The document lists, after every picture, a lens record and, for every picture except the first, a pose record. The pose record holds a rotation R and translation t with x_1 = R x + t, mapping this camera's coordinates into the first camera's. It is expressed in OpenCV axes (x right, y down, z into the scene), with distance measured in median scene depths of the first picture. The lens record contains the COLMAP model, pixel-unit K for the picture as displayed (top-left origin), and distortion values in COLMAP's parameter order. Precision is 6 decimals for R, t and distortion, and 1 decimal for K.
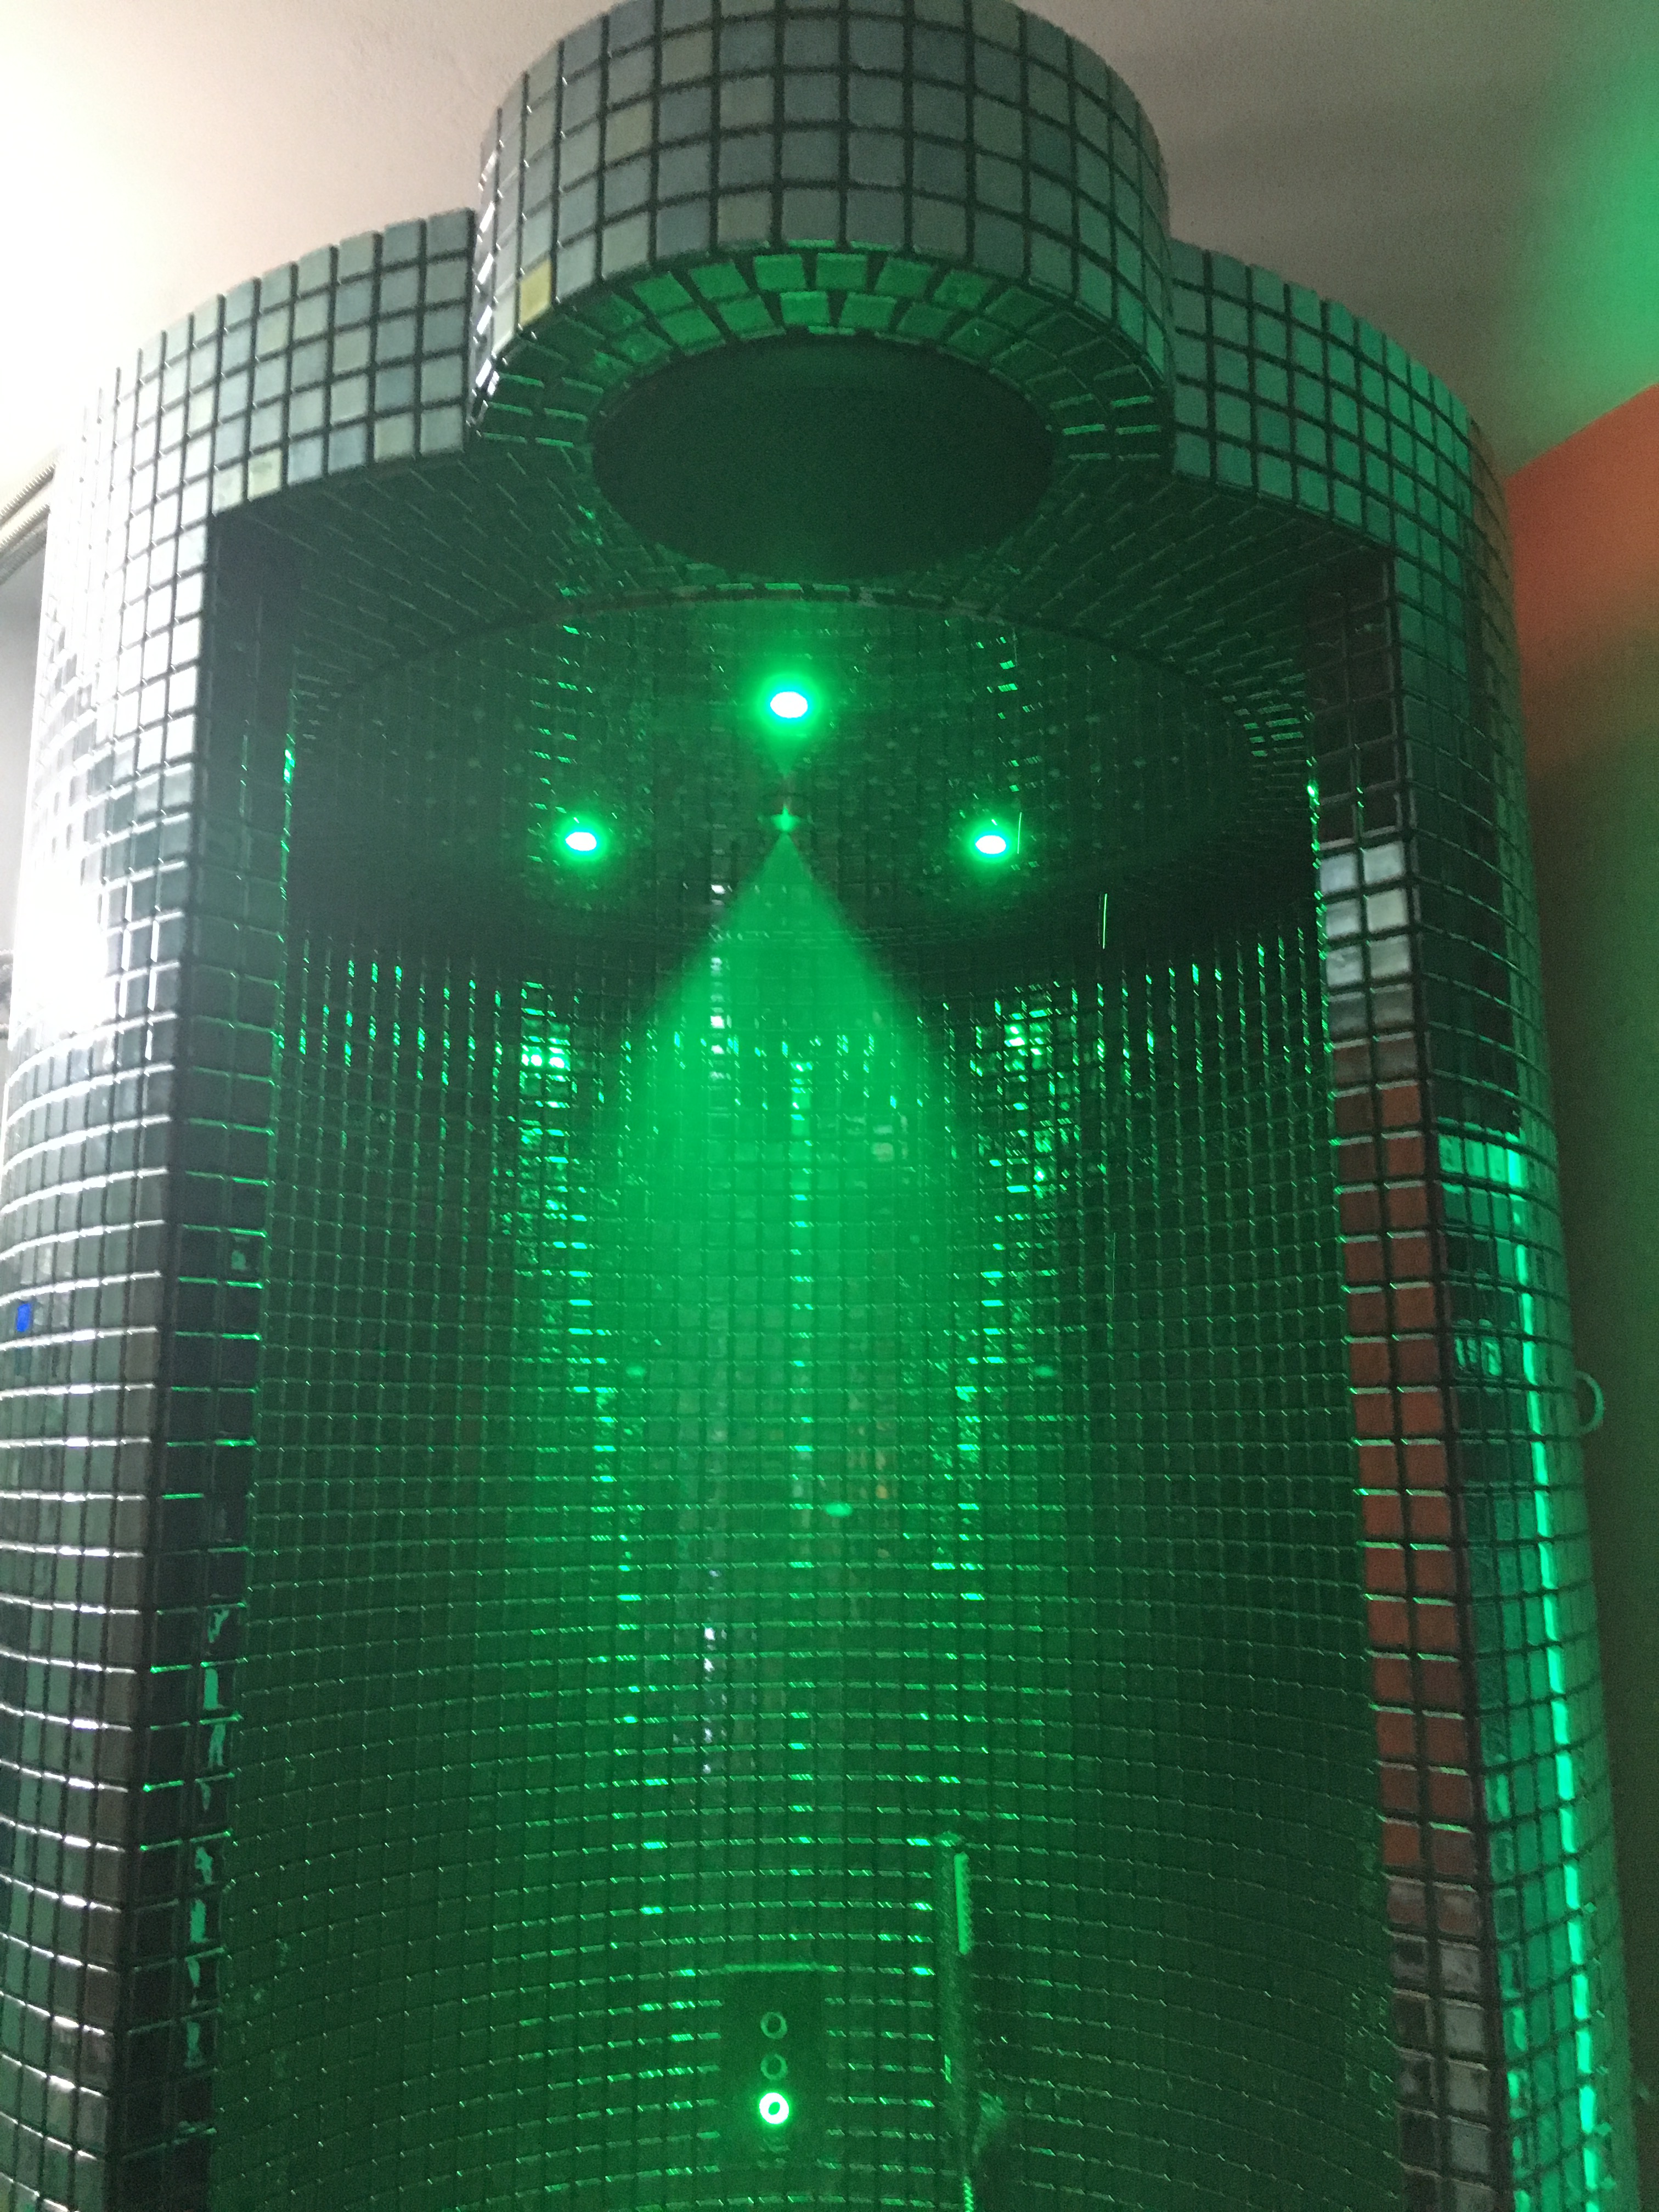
lens RADIAL K [[1884.3, 0, 837.3], [0, 1884.3, 1096.8], [0, 0, 1]] dist [0.097949, -0.151036]
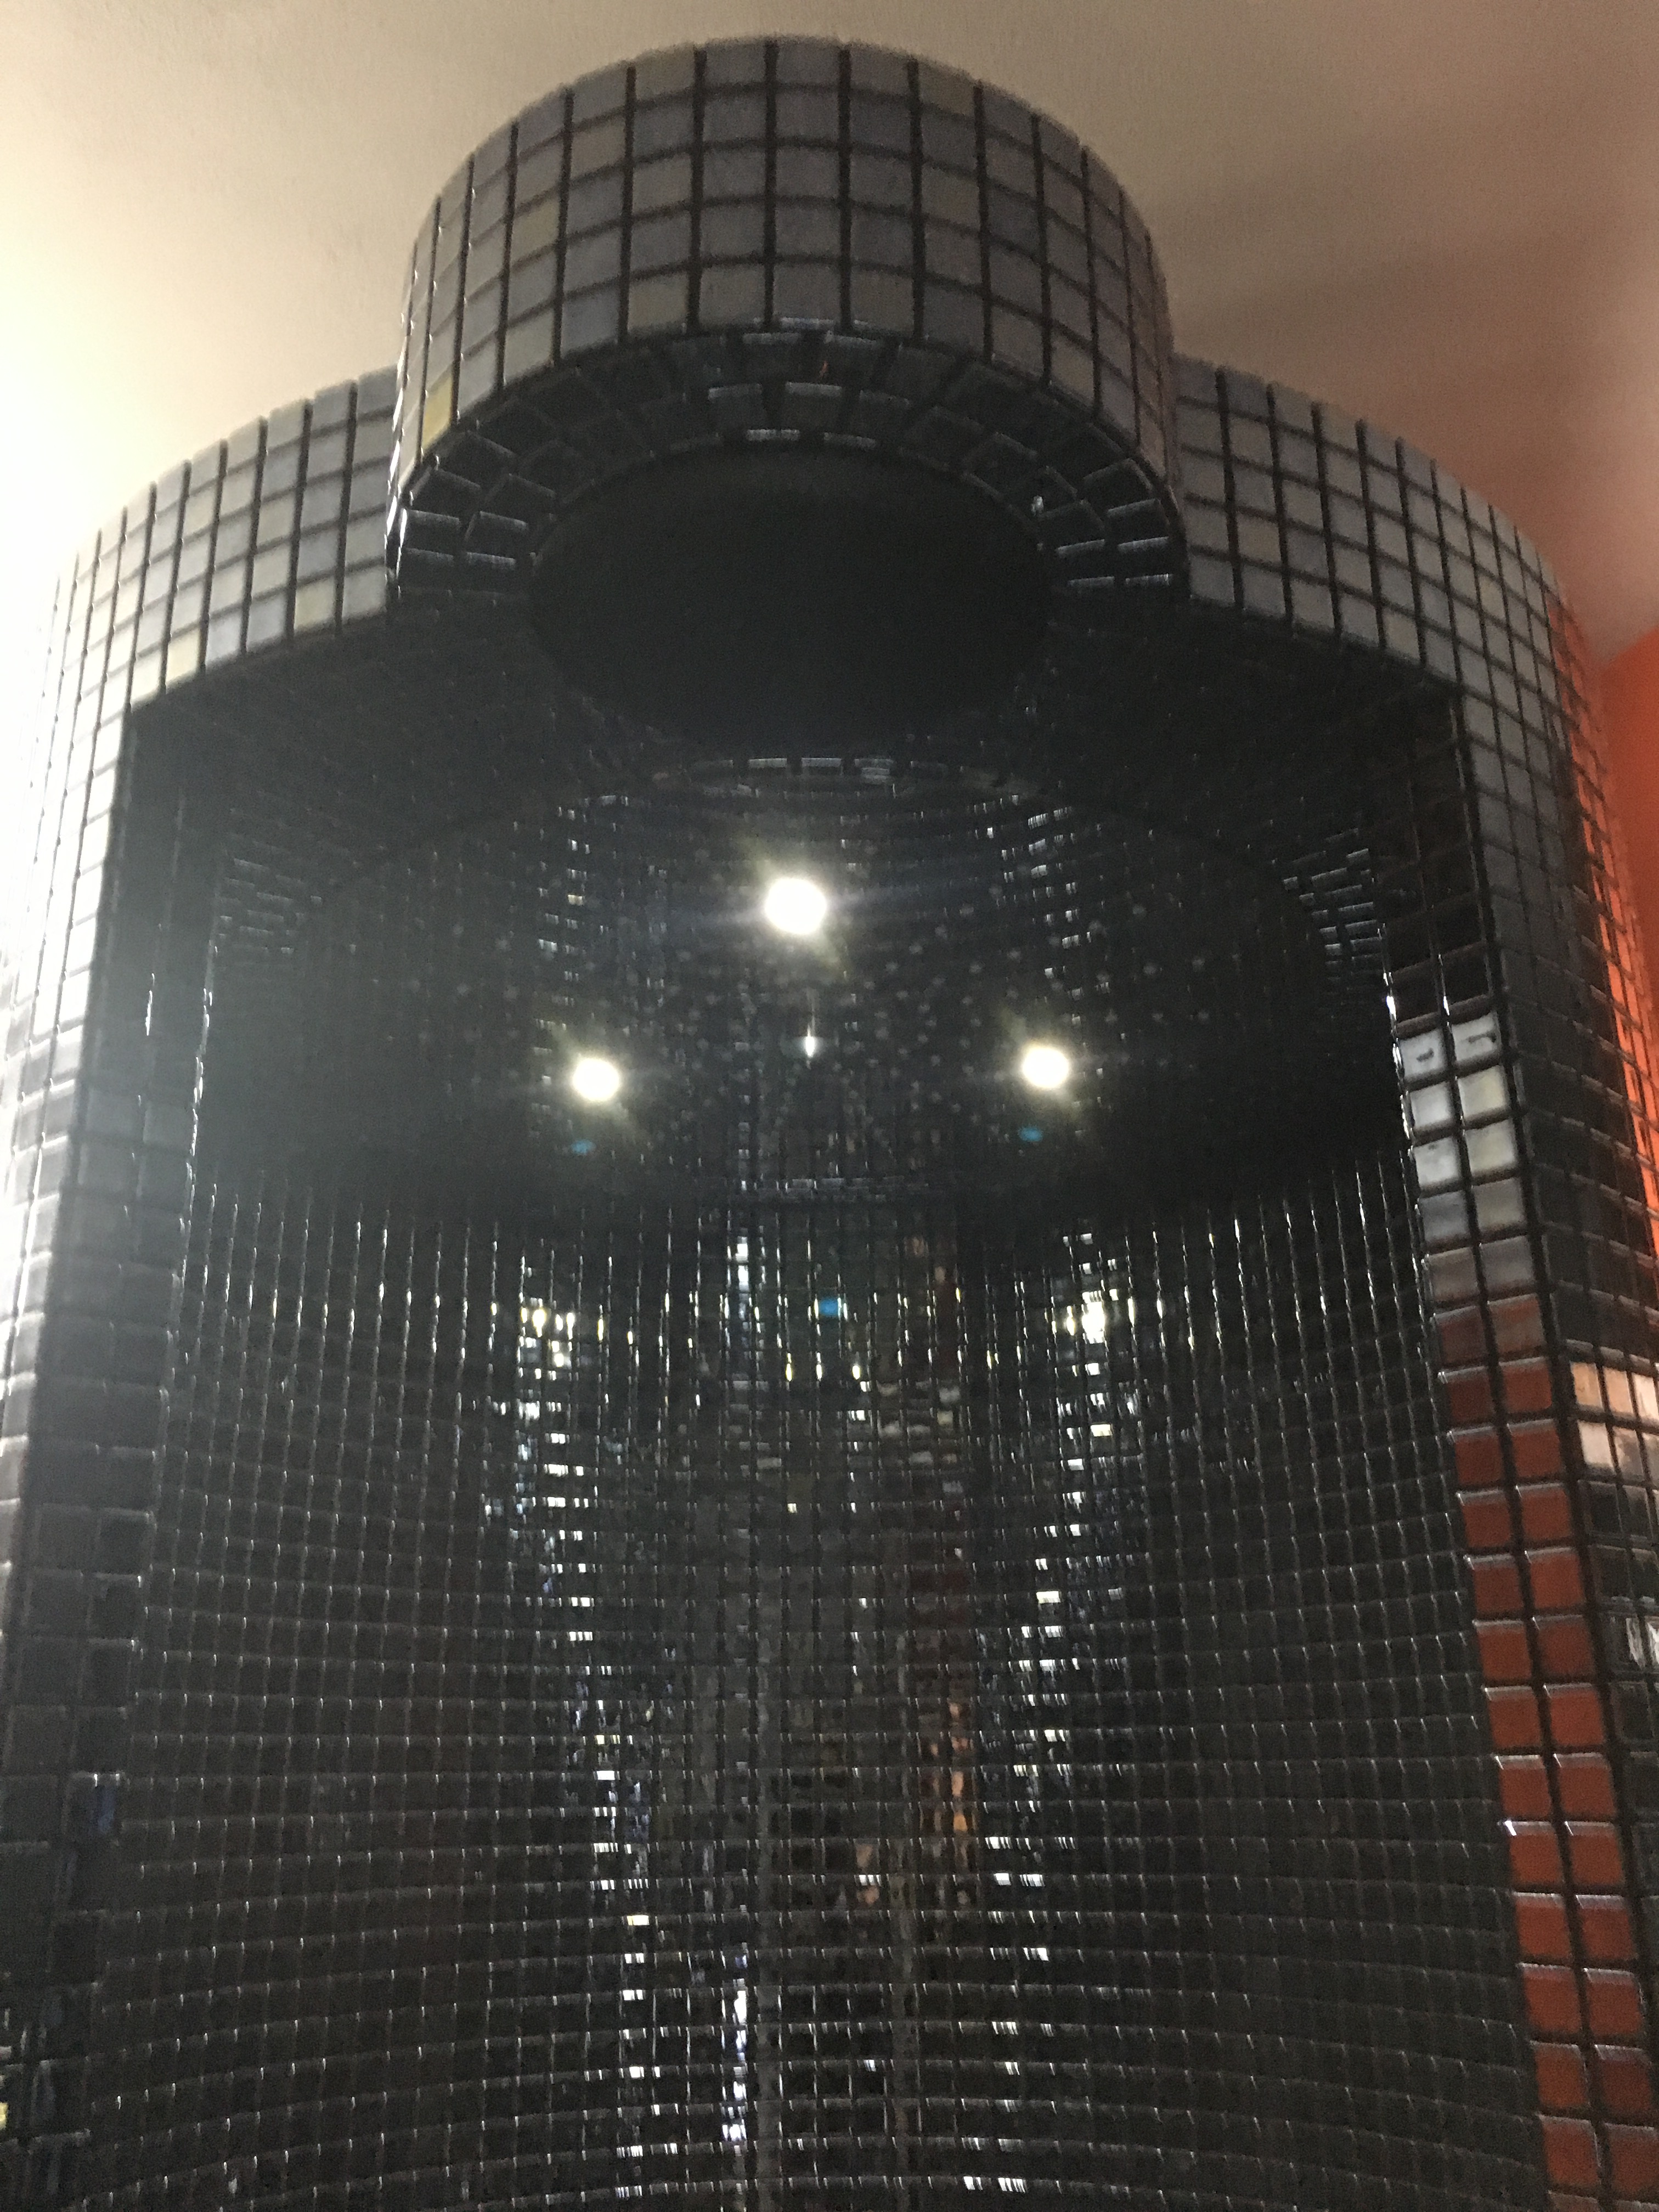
lens RADIAL K [[1884.3, 0, 837.3], [0, 1884.3, 1096.8], [0, 0, 1]] dist [0.097949, -0.151036]
pose [[0.997461, -0.033134, -0.063031, 0.058384], [0.023018, 0.987656, -0.154941, 0.026425], [0.067386, 0.153097, 0.985911, 0.156255]]
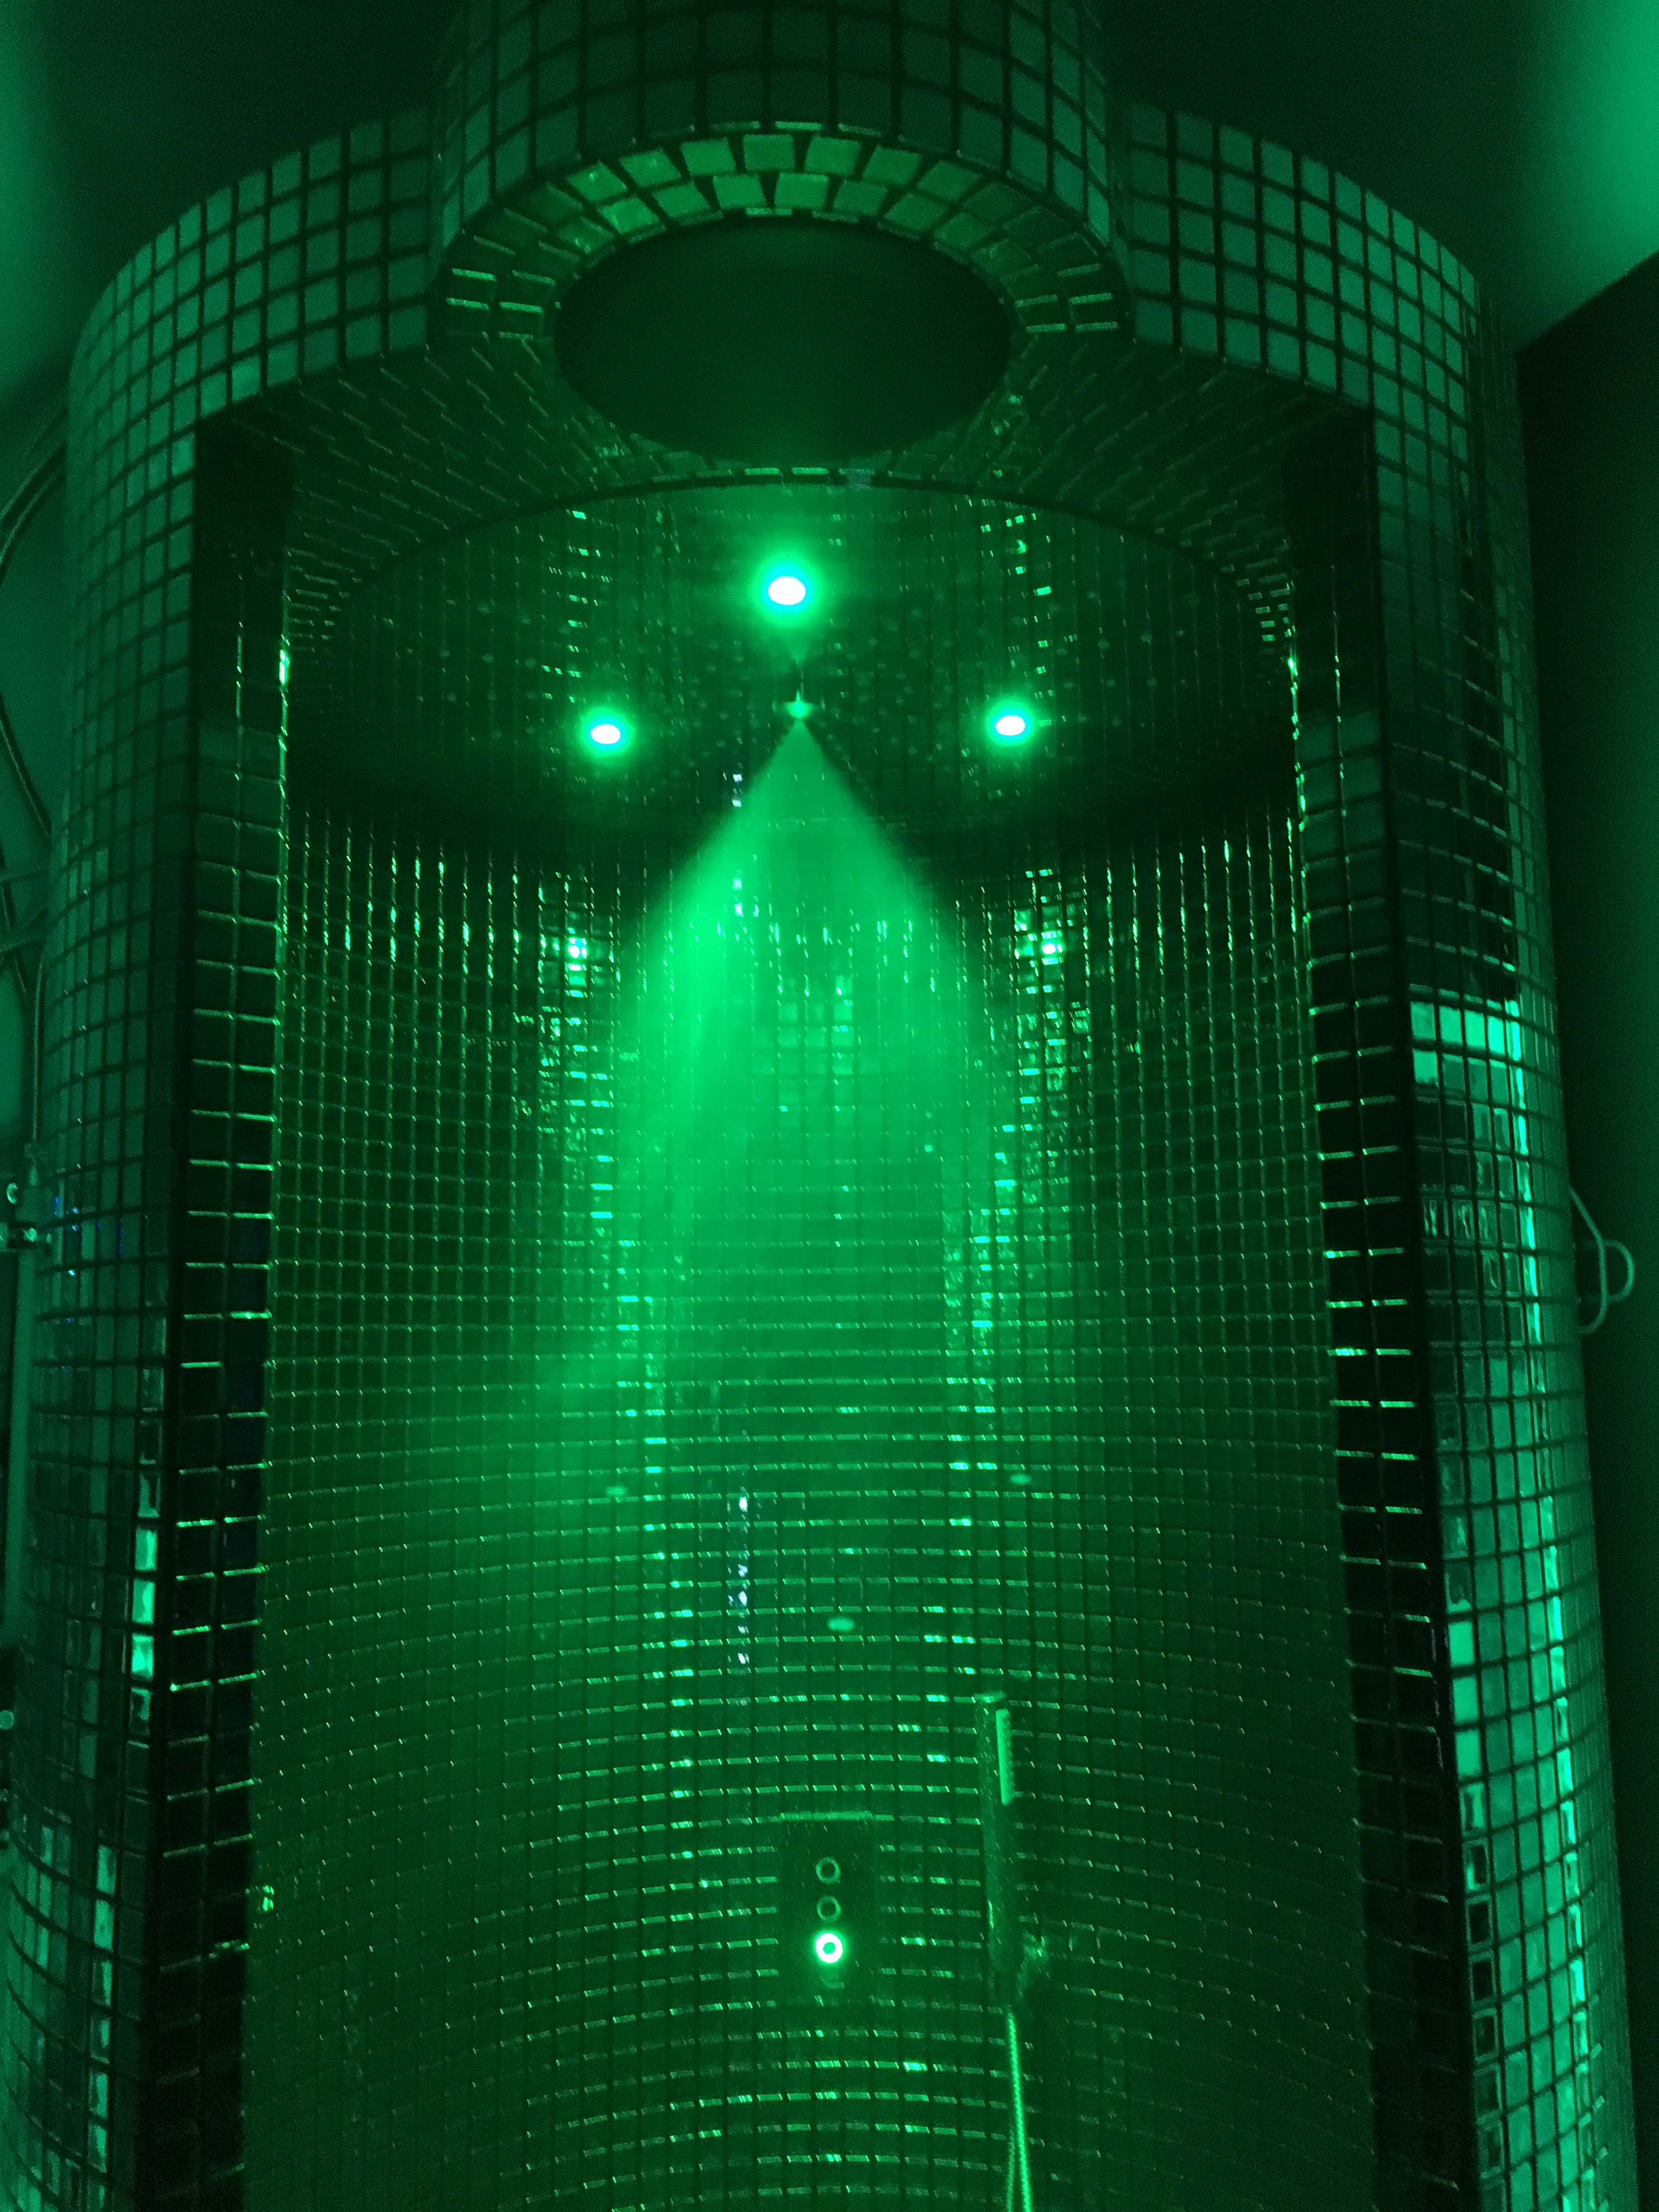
lens RADIAL K [[1884.3, 0, 837.3], [0, 1884.3, 1096.8], [0, 0, 1]] dist [0.097949, -0.151036]
pose [[0.997963, -0.016529, -0.061621, 0.071929], [0.020024, 0.998199, 0.056543, 0.006747], [0.060575, -0.057662, 0.996497, -0.025462]]
